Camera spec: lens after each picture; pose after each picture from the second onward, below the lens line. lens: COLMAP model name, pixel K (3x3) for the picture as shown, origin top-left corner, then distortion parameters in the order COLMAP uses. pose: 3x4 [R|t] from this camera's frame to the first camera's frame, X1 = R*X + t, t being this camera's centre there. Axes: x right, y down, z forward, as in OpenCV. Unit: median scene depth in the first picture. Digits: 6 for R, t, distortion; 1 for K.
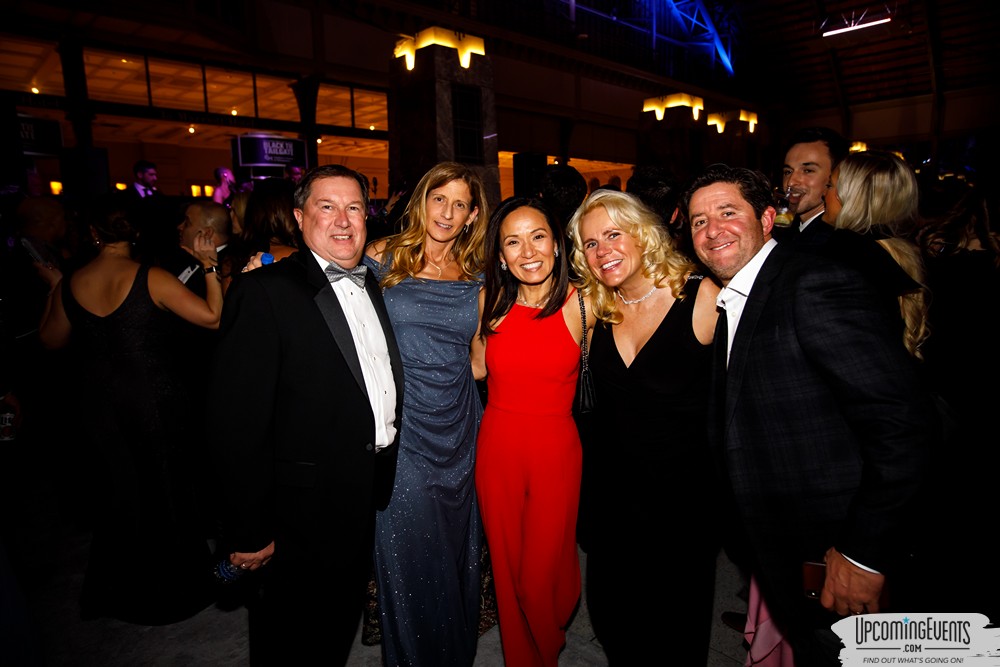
lens RADIAL K [[646.5, 0, 500.0], [0, 646.5, 333.5], [0, 0, 1]] dist [-0.035724, 0.048474]
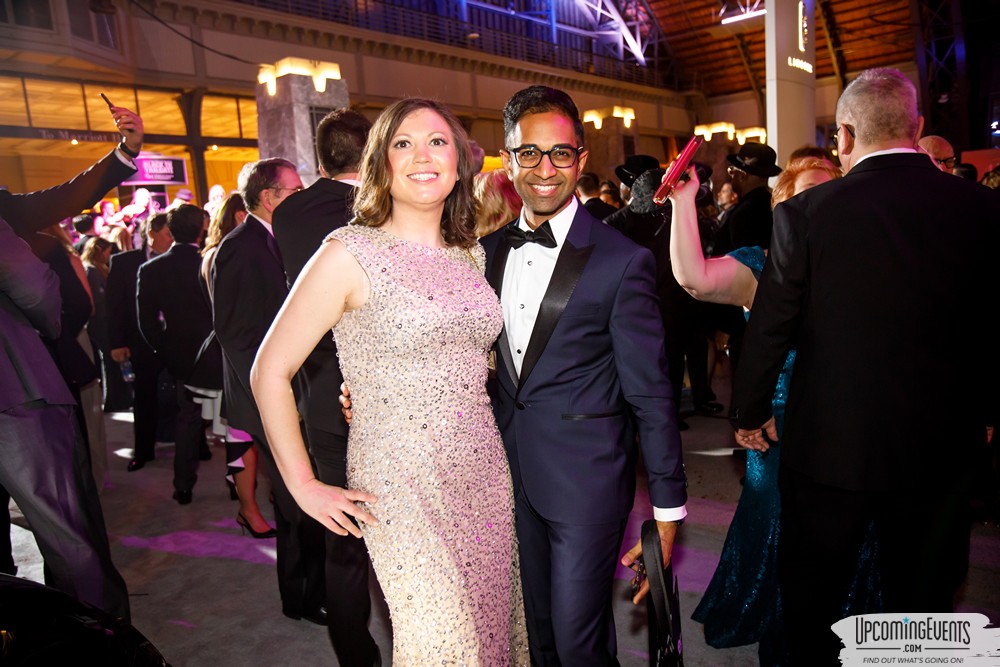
lens RADIAL K [[729.5, 0, 500.0], [0, 729.5, 333.5], [0, 0, 1]] dist [0.005063, 0.008396]
pose [[0.996130, -0.057359, 0.066593, 0.090947], [0.058567, 0.998150, -0.016331, 0.032194], [-0.065533, 0.020168, 0.997647, -0.181340]]
